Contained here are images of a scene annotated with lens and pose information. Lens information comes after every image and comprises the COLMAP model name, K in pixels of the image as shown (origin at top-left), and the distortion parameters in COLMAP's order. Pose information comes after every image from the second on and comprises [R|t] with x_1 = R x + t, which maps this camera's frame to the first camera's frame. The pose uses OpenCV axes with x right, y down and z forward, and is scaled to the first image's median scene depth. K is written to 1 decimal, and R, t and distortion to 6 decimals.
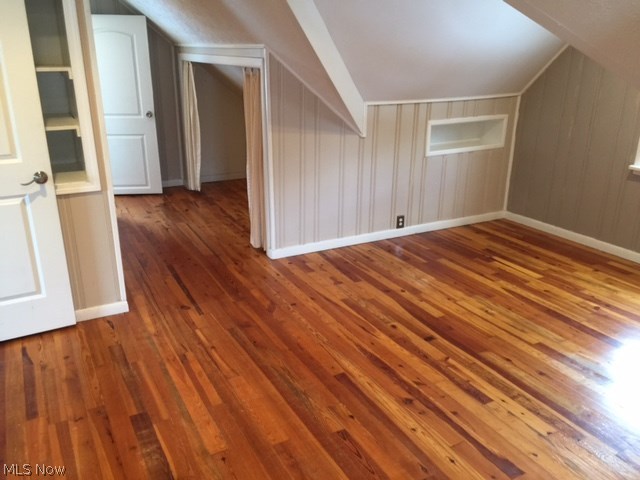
lens RADIAL K [[542.8, 0, 317.6], [0, 542.8, 239.9], [0, 0, 1]] dist [0.076229, -0.090625]
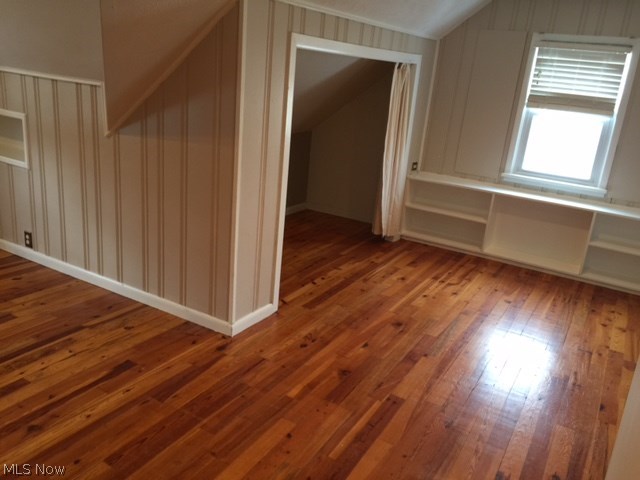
lens RADIAL K [[542.8, 0, 319.3], [0, 542.8, 239.3], [0, 0, 1]] dist [0.076229, -0.090625]
pose [[-0.520548, -0.305738, 0.797216, -0.414186], [0.188842, 0.869344, 0.456705, -0.169833], [-0.832687, 0.388285, -0.394799, 0.529692]]
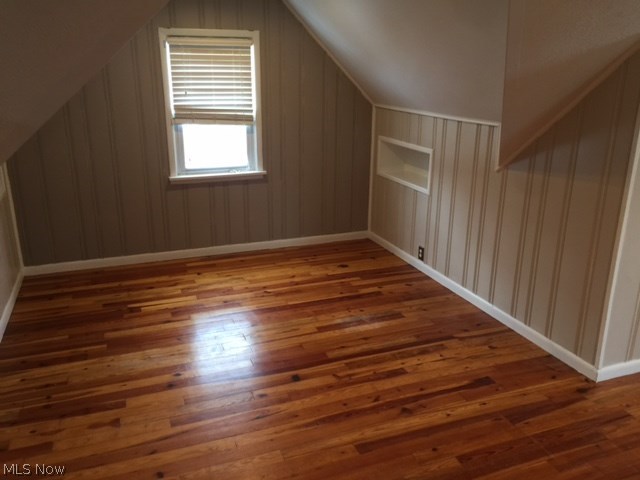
lens RADIAL K [[542.8, 0, 317.5], [0, 542.8, 244.4], [0, 0, 1]] dist [0.076229, -0.090625]
pose [[0.129776, -0.312759, 0.940925, -0.467251], [0.319674, 0.911477, 0.258880, -0.203281], [-0.938598, 0.267192, 0.218269, 0.523905]]
